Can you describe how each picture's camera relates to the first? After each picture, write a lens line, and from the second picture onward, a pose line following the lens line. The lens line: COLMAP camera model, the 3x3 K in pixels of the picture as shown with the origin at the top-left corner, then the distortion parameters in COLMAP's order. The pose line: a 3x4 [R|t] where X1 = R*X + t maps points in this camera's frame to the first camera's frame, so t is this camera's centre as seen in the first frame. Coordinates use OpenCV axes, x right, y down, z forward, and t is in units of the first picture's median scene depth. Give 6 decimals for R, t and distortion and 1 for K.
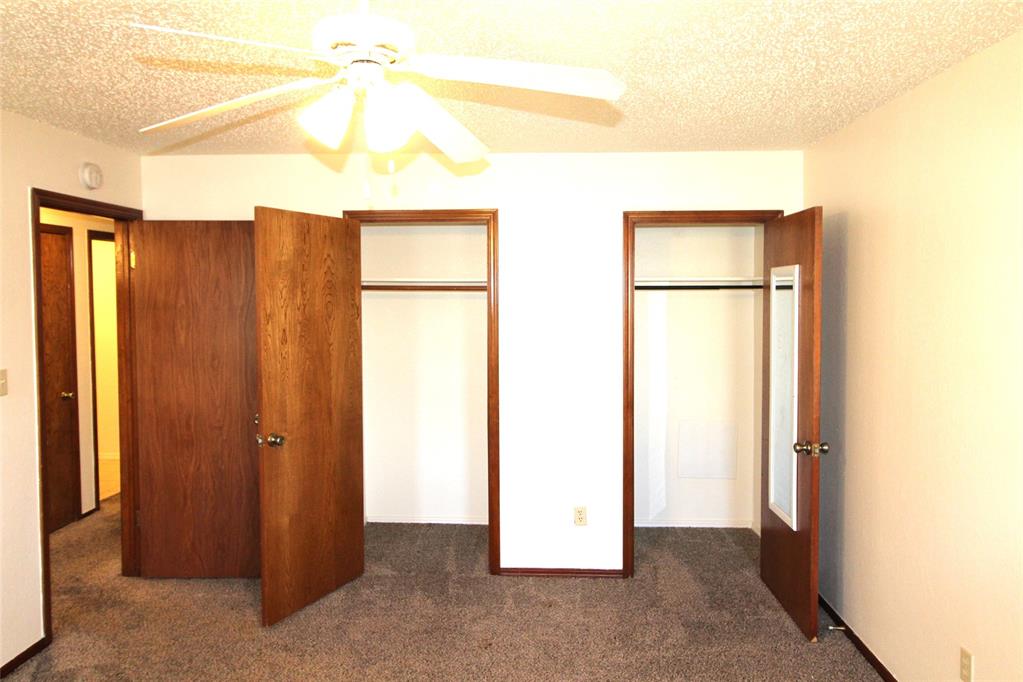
lens RADIAL K [[730.6, 0, 514.7], [0, 730.6, 336.7], [0, 0, 1]] dist [0.010689, -0.012680]
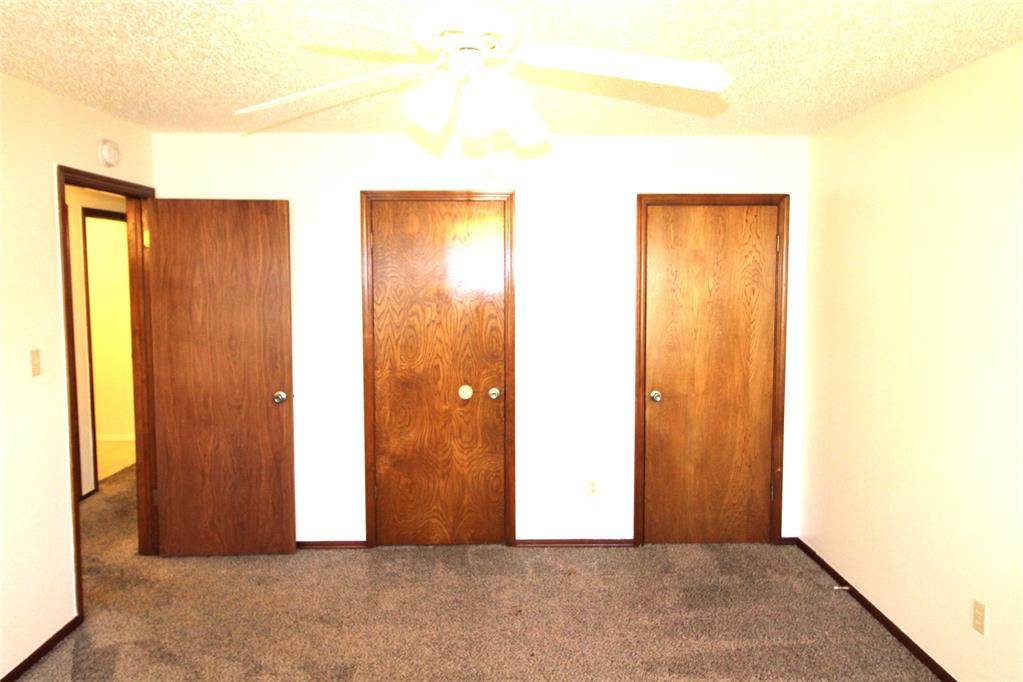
lens RADIAL K [[730.6, 0, 507.1], [0, 730.6, 339.6], [0, 0, 1]] dist [0.010689, -0.012680]
pose [[0.998206, -0.003383, 0.059779, -0.100849], [0.001501, 0.999503, 0.031496, 0.001292], [-0.059855, -0.031350, 0.997715, -0.022848]]
